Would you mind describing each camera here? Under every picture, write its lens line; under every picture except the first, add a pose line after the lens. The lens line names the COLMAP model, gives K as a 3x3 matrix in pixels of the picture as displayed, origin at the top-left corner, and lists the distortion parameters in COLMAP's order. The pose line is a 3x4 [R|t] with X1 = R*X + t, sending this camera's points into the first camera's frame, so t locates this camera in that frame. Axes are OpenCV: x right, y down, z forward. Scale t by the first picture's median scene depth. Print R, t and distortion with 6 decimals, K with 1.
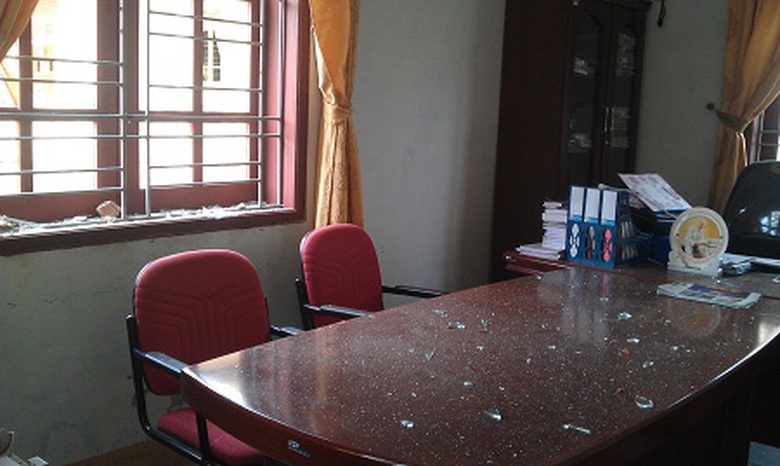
lens RADIAL K [[823.6, 0, 390.0], [0, 823.6, 233.0], [0, 0, 1]] dist [0.134106, -0.485605]
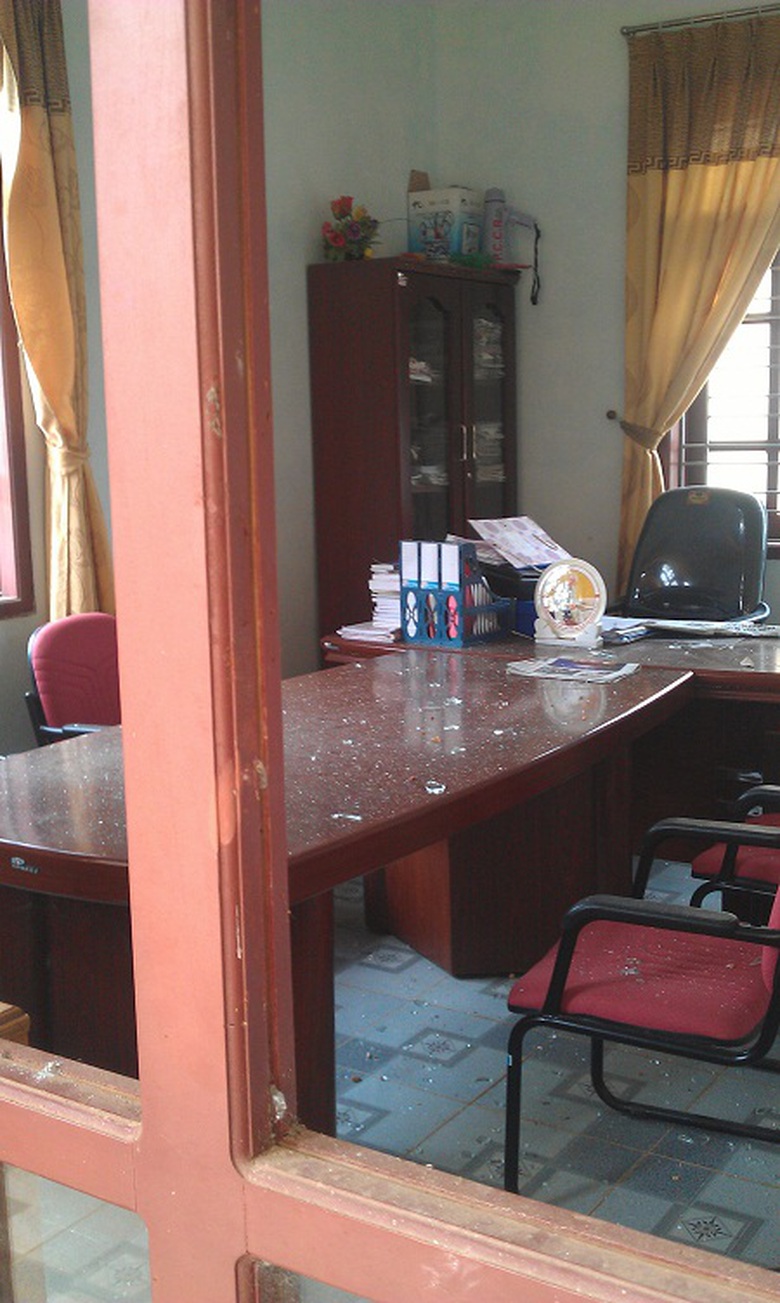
lens RADIAL K [[1375.8, 0, 392.0], [0, 1375.8, 681.4], [0, 0, 1]] dist [0.134106, -0.485605]
pose [[0.989335, -0.077304, 0.123453, 0.049182], [0.072602, 0.996470, 0.042147, 0.015778], [-0.126276, -0.032735, 0.991455, -0.222508]]
